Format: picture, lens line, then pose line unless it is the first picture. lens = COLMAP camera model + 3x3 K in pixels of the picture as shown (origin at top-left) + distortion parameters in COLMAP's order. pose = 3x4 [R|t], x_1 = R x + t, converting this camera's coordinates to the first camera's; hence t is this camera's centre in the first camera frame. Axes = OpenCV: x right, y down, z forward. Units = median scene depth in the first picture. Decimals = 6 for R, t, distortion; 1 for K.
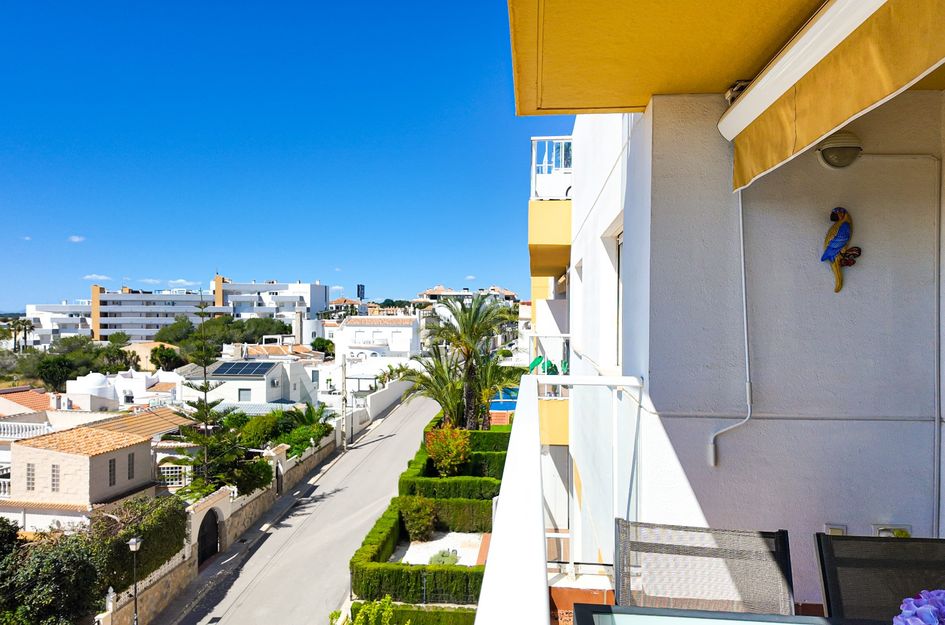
lens RADIAL K [[649.8, 0, 477.0], [0, 649.8, 308.2], [0, 0, 1]] dist [0.078807, -0.098674]
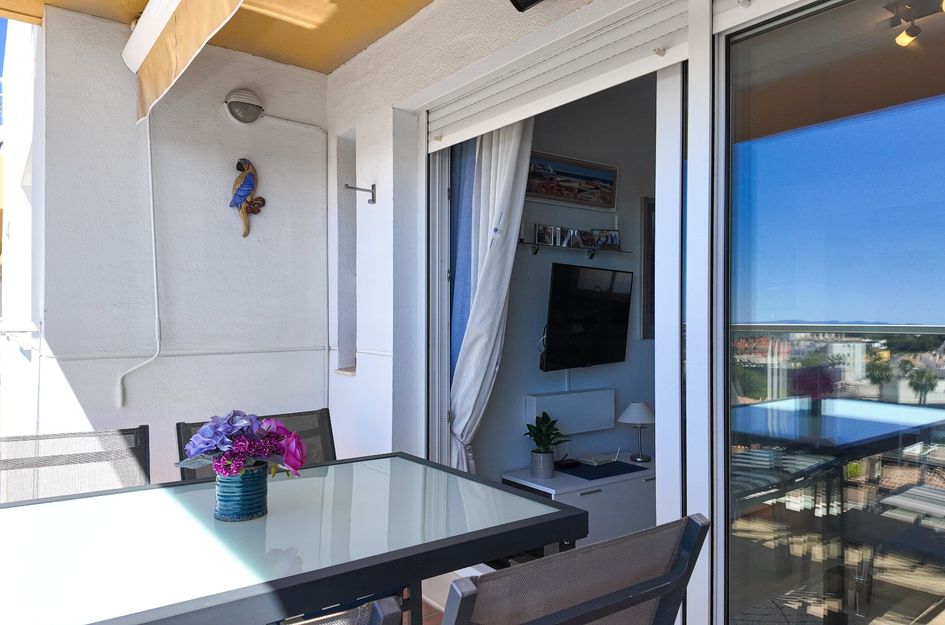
lens RADIAL K [[649.8, 0, 470.5], [0, 649.8, 316.4], [0, 0, 1]] dist [0.078807, -0.098674]
pose [[0.758365, 0.001441, 0.651829, 0.120673], [0.003655, 0.999972, -0.006463, 0.116972], [-0.651820, 0.007284, 0.758339, -0.072447]]
